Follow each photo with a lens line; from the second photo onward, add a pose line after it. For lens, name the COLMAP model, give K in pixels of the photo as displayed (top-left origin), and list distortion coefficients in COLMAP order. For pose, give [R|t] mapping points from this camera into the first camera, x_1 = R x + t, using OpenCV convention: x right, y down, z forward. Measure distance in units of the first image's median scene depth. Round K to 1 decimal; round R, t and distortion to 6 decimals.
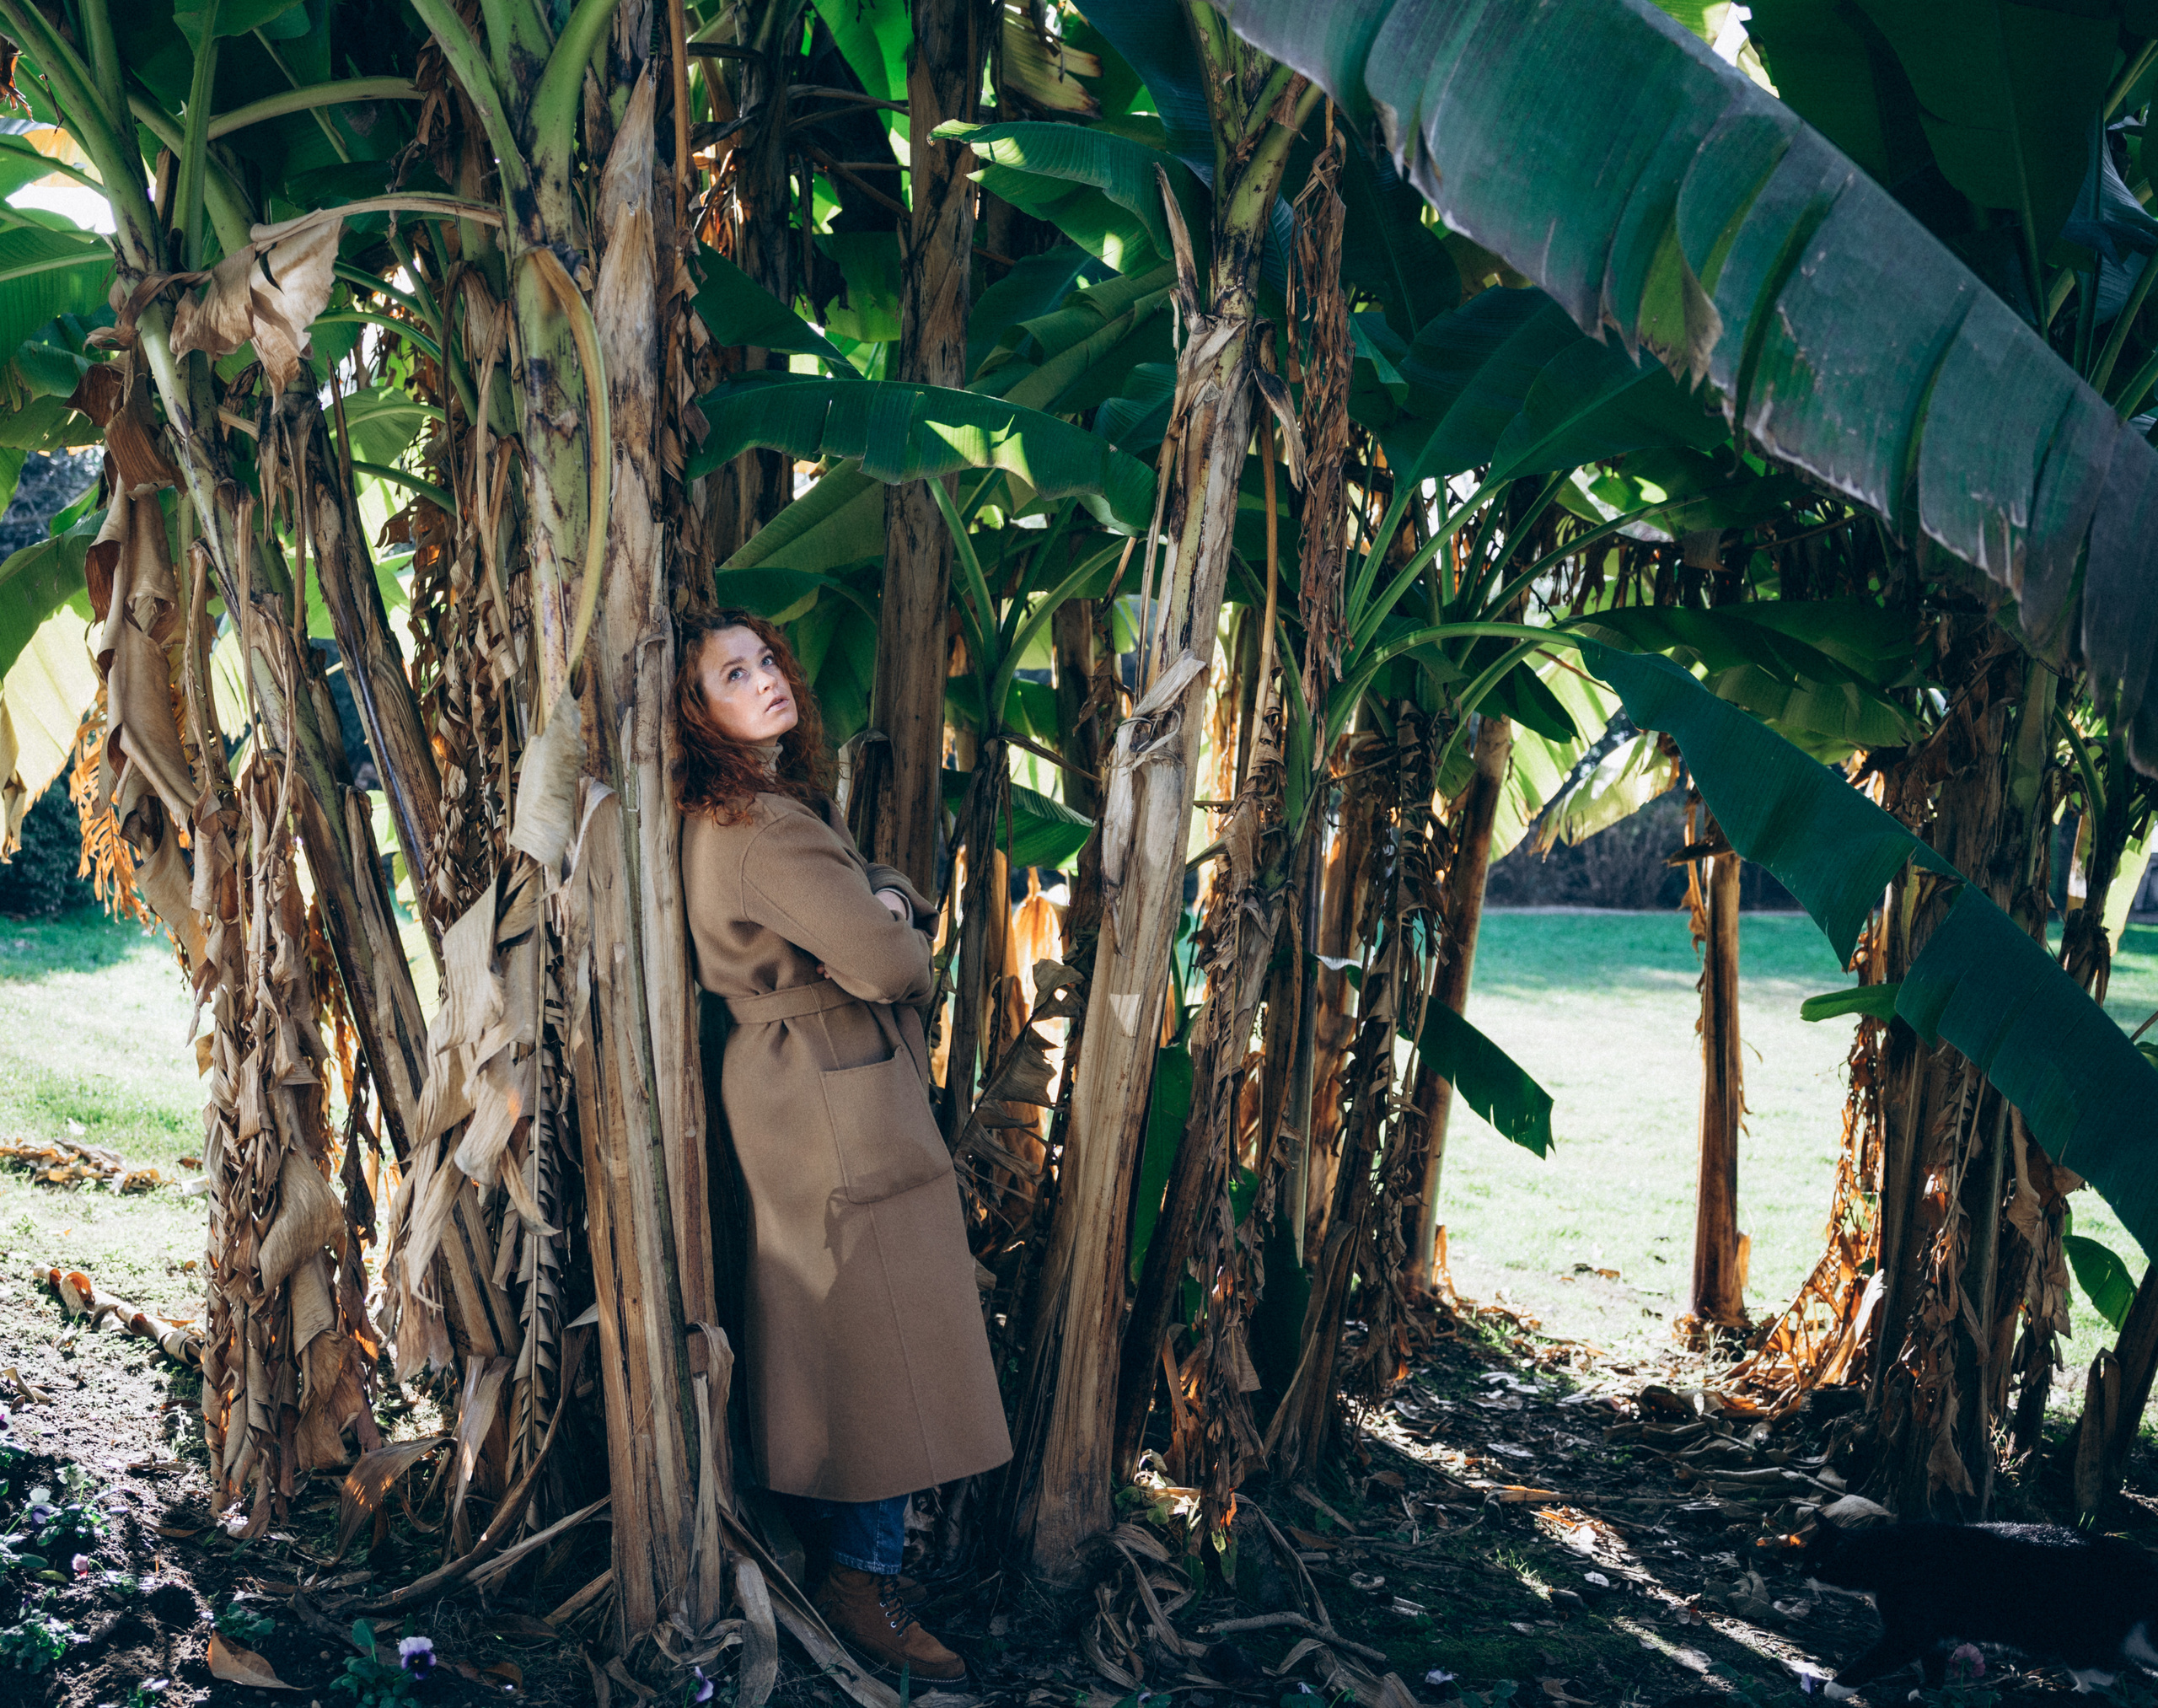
lens RADIAL K [[2515.5, 0, 1079.0], [0, 2515.5, 854.0], [0, 0, 1]] dist [-0.172258, 0.019476]
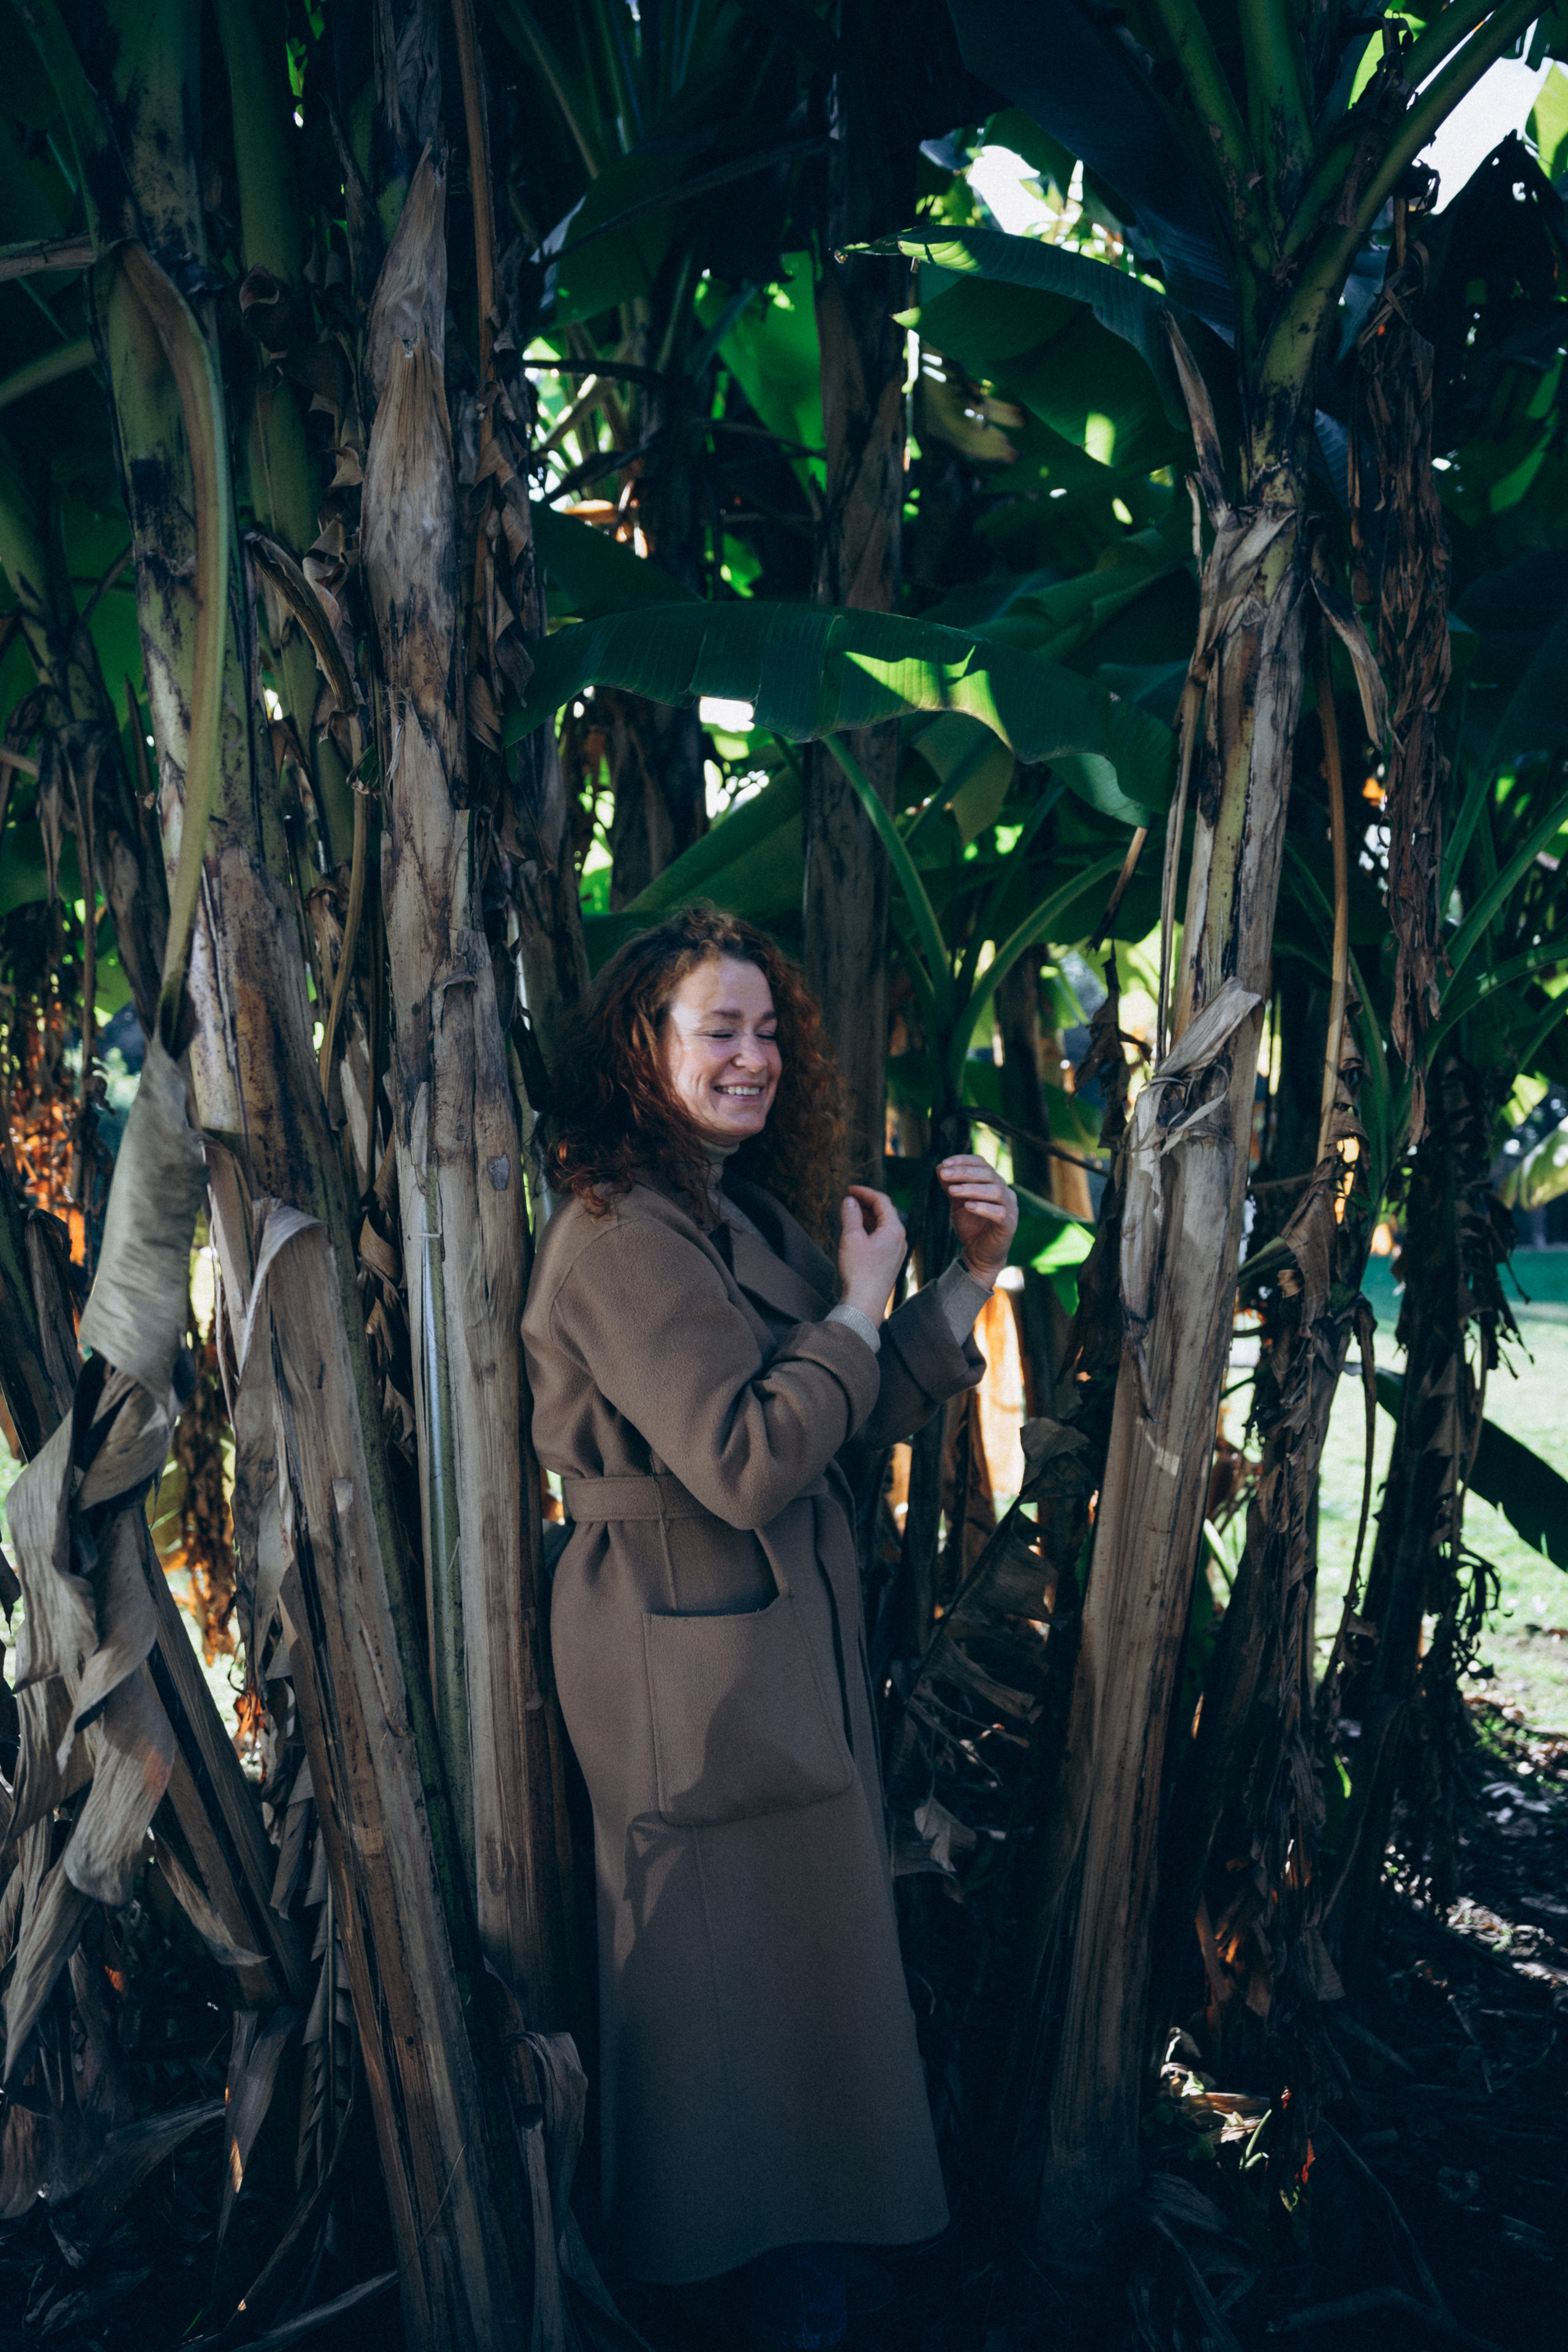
lens RADIAL K [[1976.4, 0, 864.7], [0, 1976.4, 1171.9], [0, 0, 1]] dist [-0.115467, -0.000799]
pose [[0.997453, -0.029369, -0.064993, -0.024647], [0.028016, 0.999374, -0.021626, -0.018674], [0.065587, 0.019750, 0.997651, 0.448130]]
